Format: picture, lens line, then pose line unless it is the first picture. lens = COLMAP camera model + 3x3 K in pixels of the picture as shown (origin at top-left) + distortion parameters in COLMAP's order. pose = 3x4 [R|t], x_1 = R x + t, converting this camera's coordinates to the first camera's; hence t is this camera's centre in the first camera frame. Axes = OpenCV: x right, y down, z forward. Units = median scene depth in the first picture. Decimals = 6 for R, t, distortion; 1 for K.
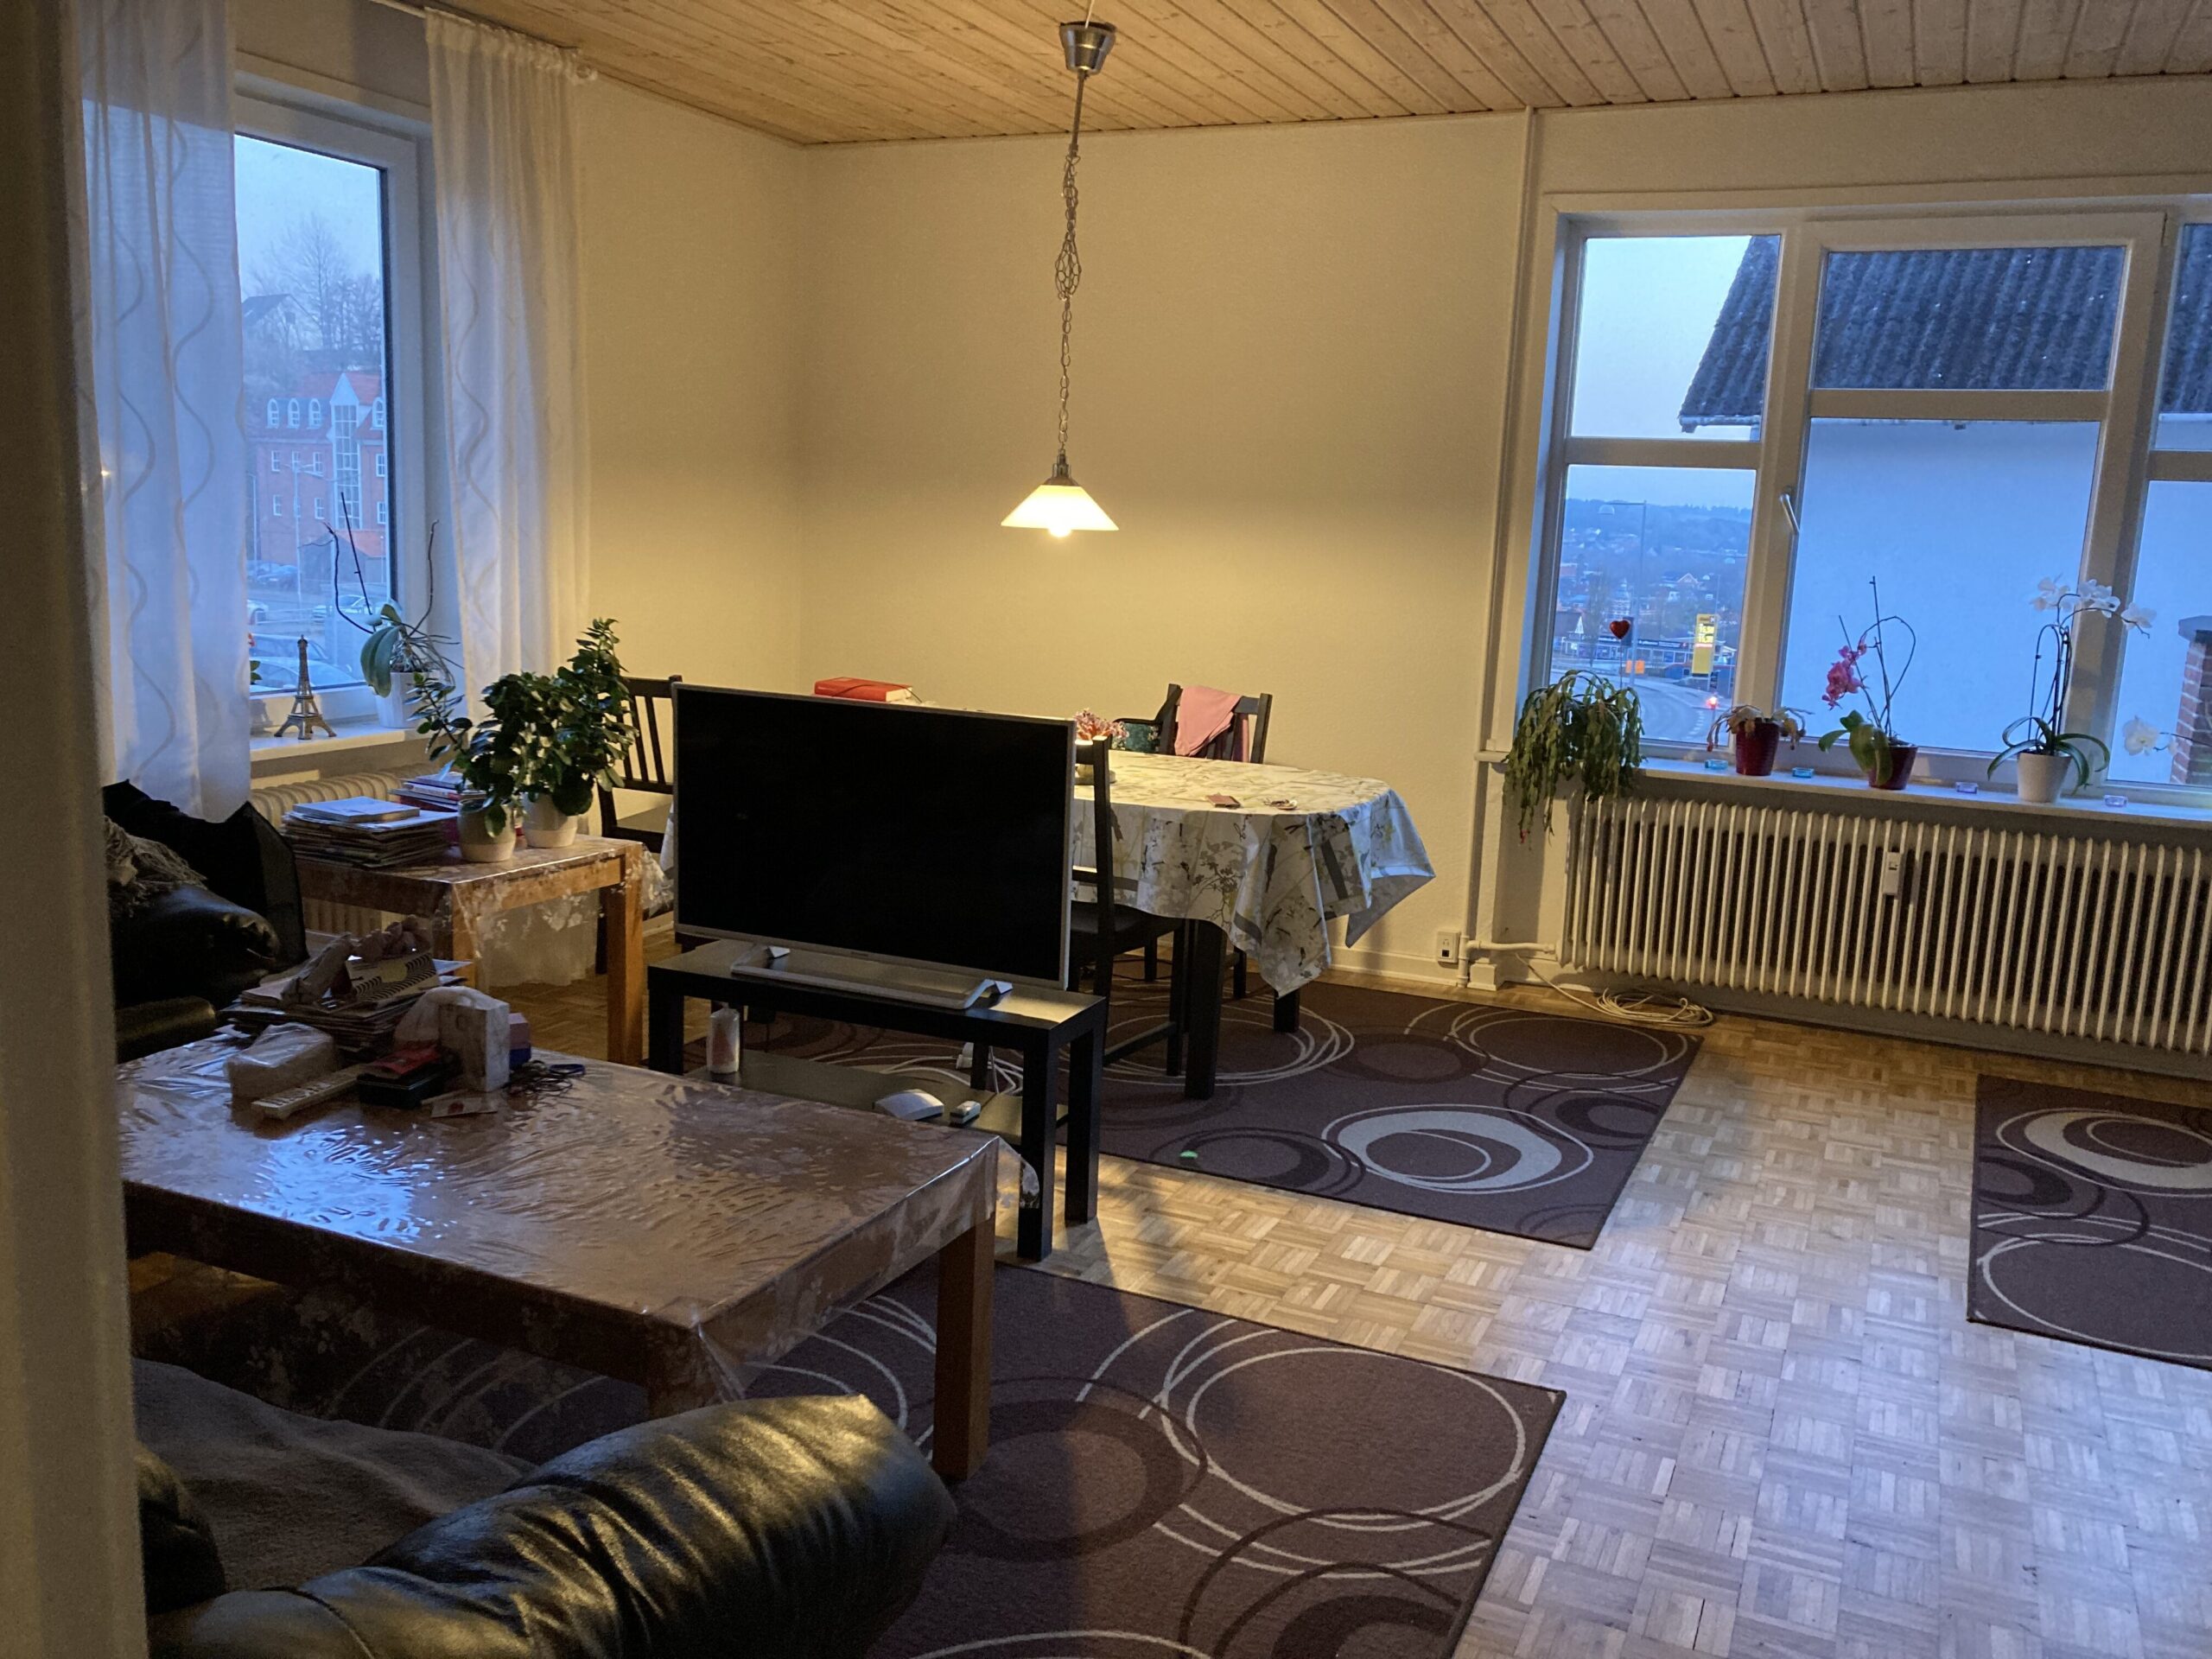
lens RADIAL K [[1817.0, 0, 1109.7], [0, 1817.0, 825.4], [0, 0, 1]] dist [0.011412, 0.016659]
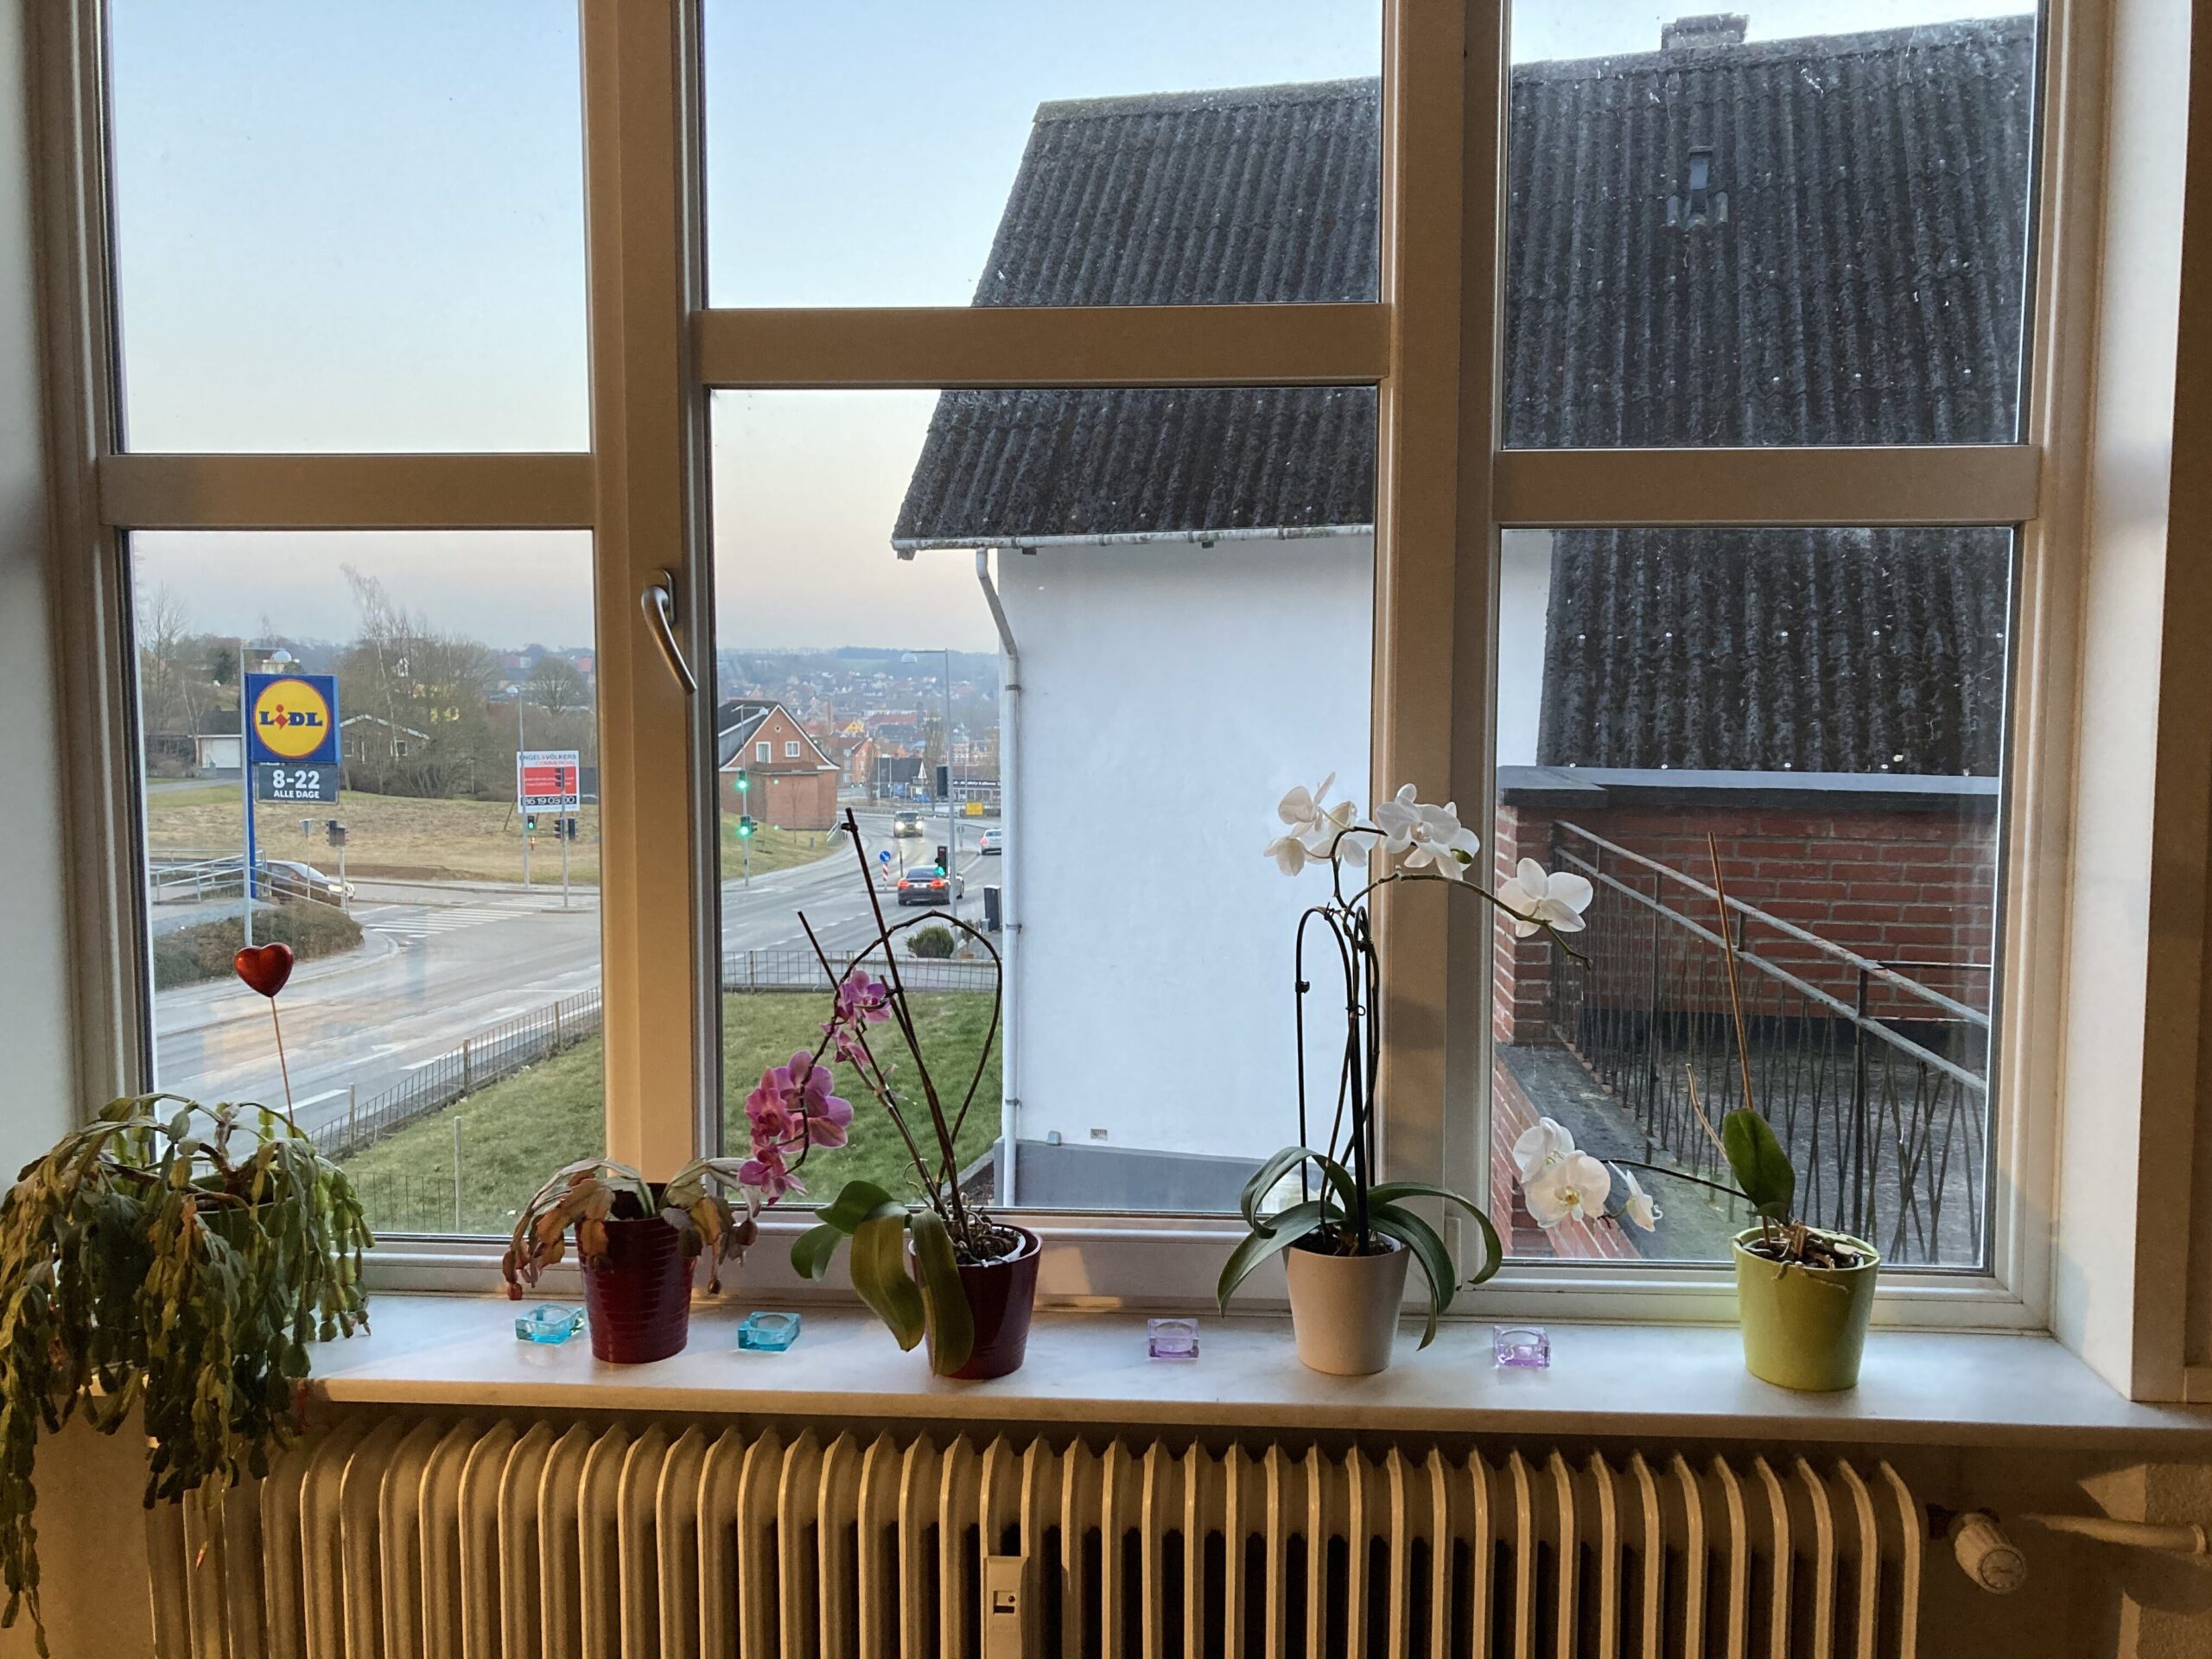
lens RADIAL K [[1817.0, 0, 1124.8], [0, 1817.0, 834.6], [0, 0, 1]] dist [0.011412, 0.016659]
pose [[0.933764, -0.072168, 0.350539, 0.327416], [0.099392, 0.993221, -0.060280, -0.099953], [-0.343812, 0.091128, 0.934606, 0.624511]]
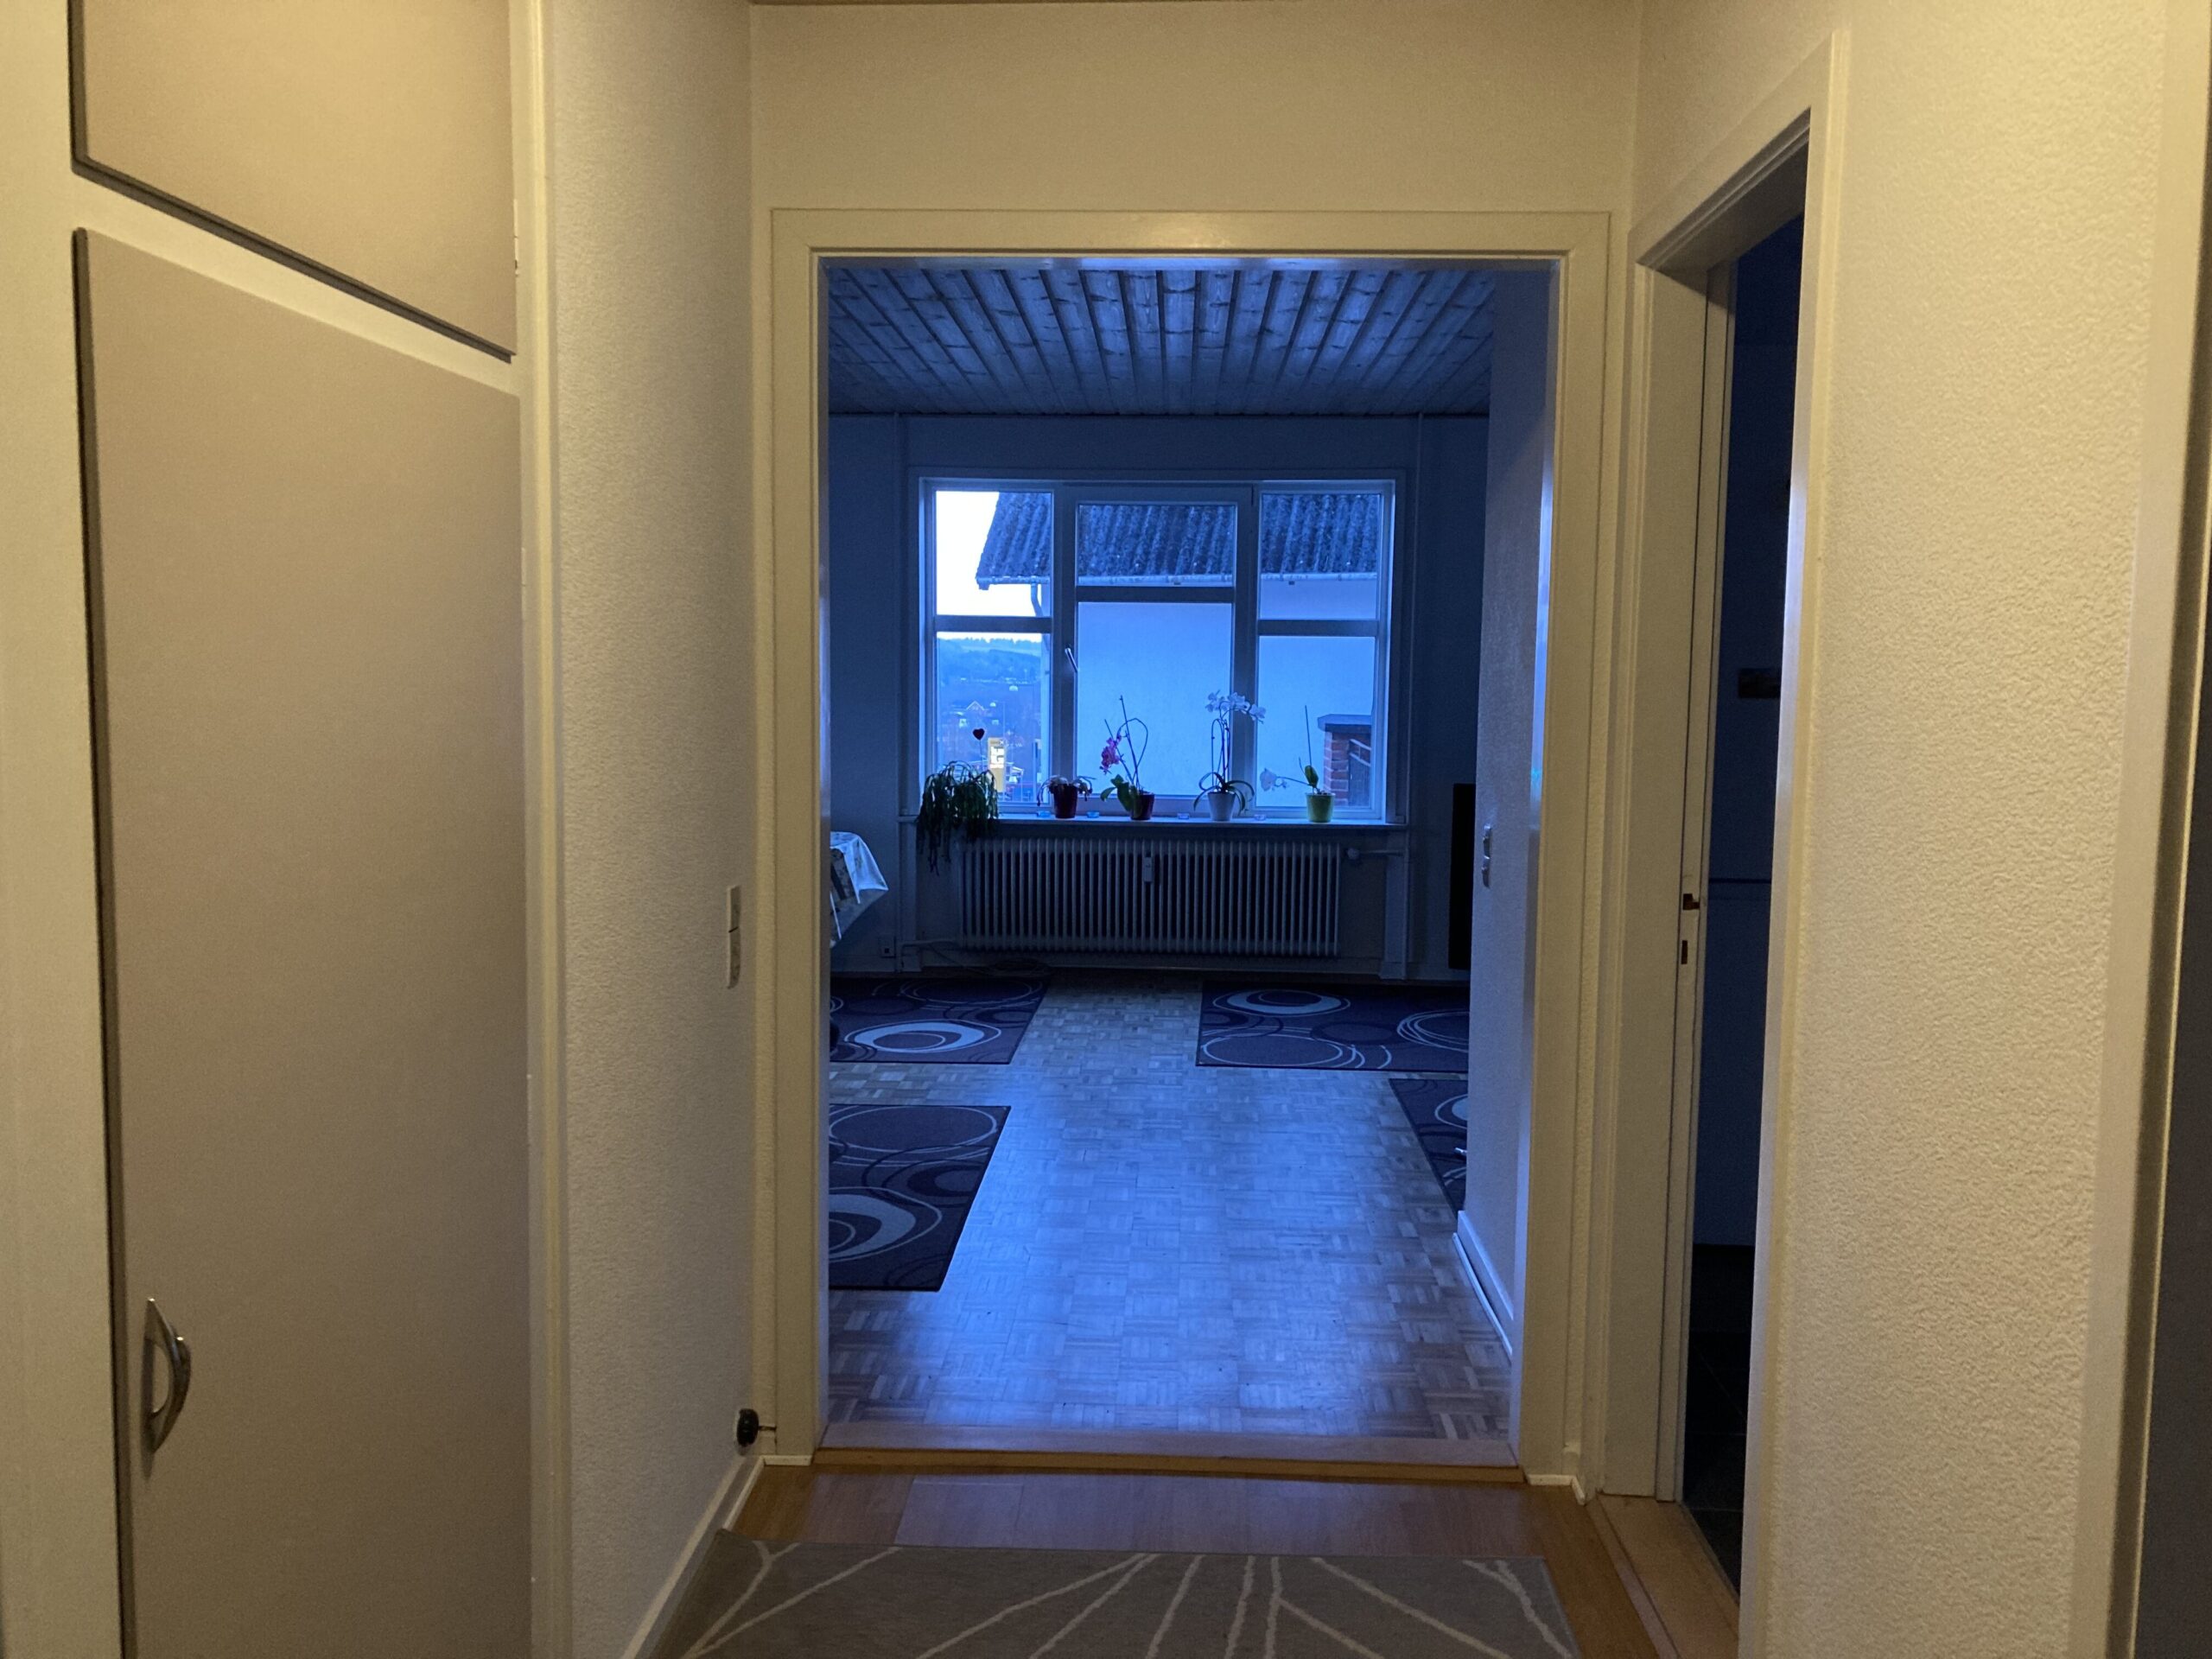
lens RADIAL K [[1817.0, 0, 1100.2], [0, 1817.0, 823.9], [0, 0, 1]] dist [0.011412, 0.016659]
pose [[0.929957, -0.063728, 0.362104, -0.210142], [0.090755, 0.994177, -0.058109, 0.075668], [-0.356293, 0.086901, 0.930325, -0.533112]]
